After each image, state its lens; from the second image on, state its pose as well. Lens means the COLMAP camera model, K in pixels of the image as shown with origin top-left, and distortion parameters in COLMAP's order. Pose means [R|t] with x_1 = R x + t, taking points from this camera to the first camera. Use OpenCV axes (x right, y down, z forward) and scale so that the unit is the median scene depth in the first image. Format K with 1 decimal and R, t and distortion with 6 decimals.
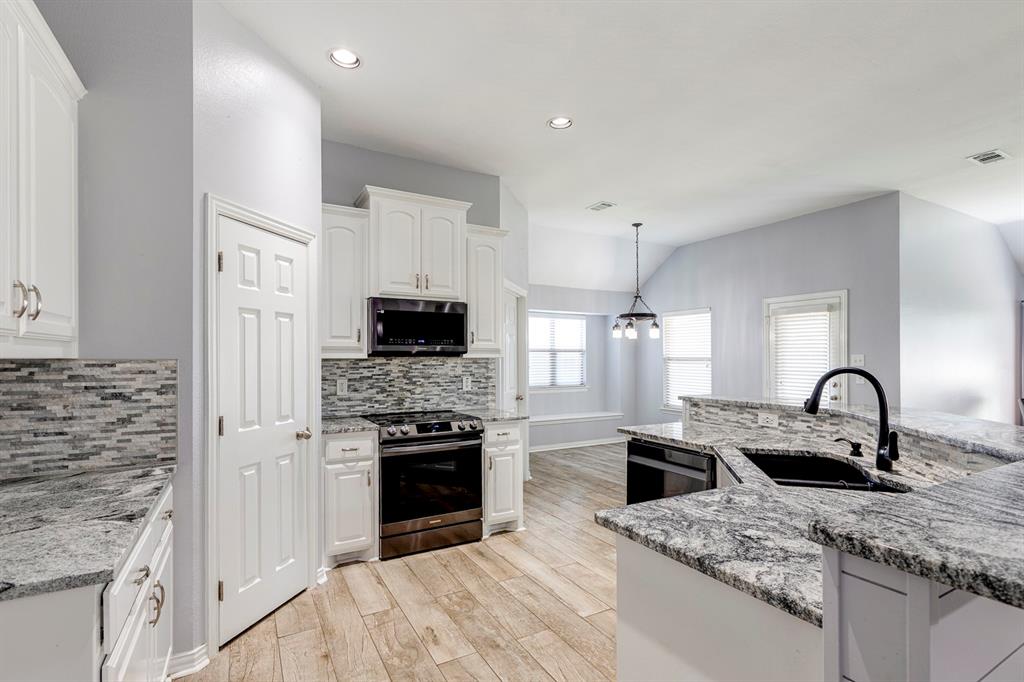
lens RADIAL K [[483.7, 0, 514.0], [0, 483.7, 358.0], [0, 0, 1]] dist [-0.001305, -0.000049]
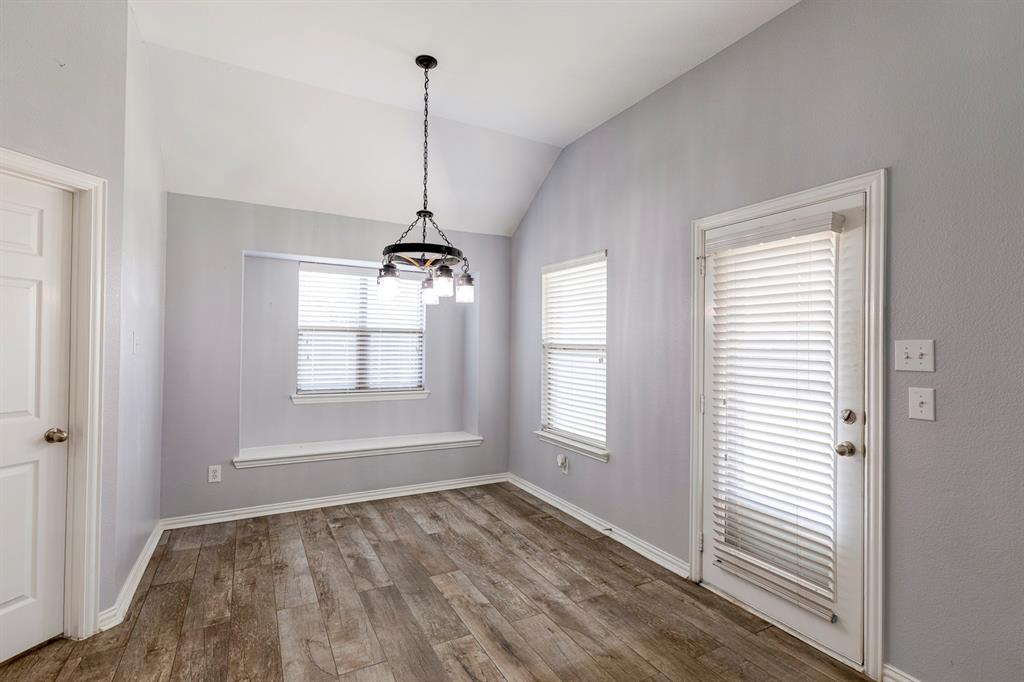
lens RADIAL K [[477.6, 0, 507.3], [0, 477.6, 344.2], [0, 0, 1]] dist [0.003199, 0.000264]
pose [[0.999766, 0.012896, -0.017390, 0.382346], [-0.012928, 0.999915, -0.001758, 0.001162], [0.017366, 0.001982, 0.999847, 0.591579]]
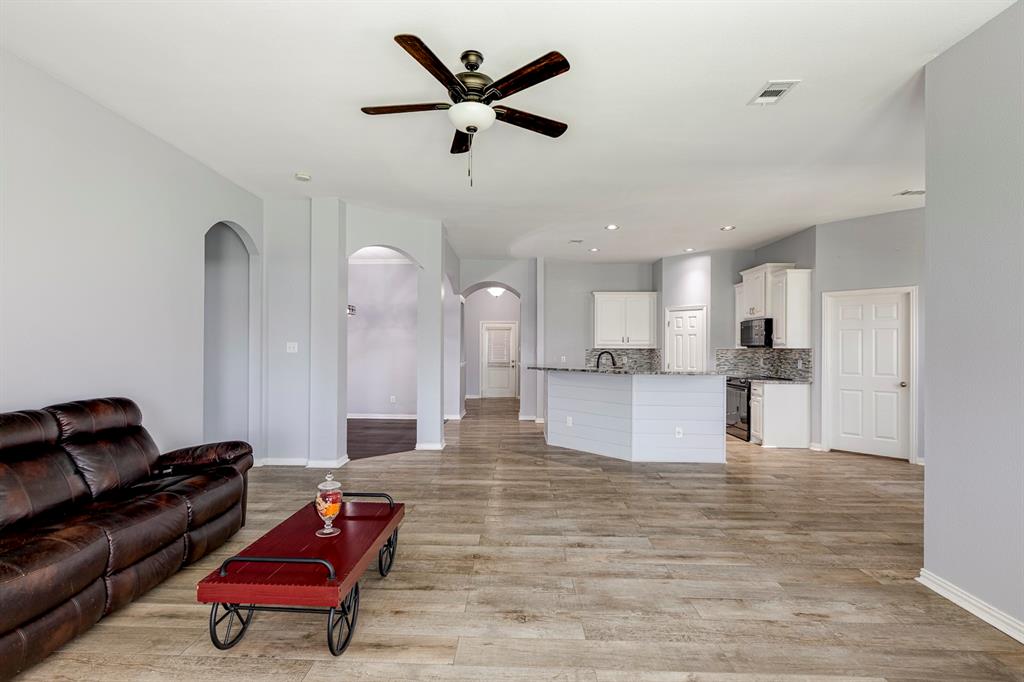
lens RADIAL K [[477.6, 0, 507.3], [0, 477.6, 344.2], [0, 0, 1]] dist [0.003199, 0.000264]
pose [[-0.526626, -0.008775, -0.850052, 1.370958], [-0.002745, 0.999959, -0.008621, 0.001710], [0.850093, -0.002207, -0.526629, 0.786347]]
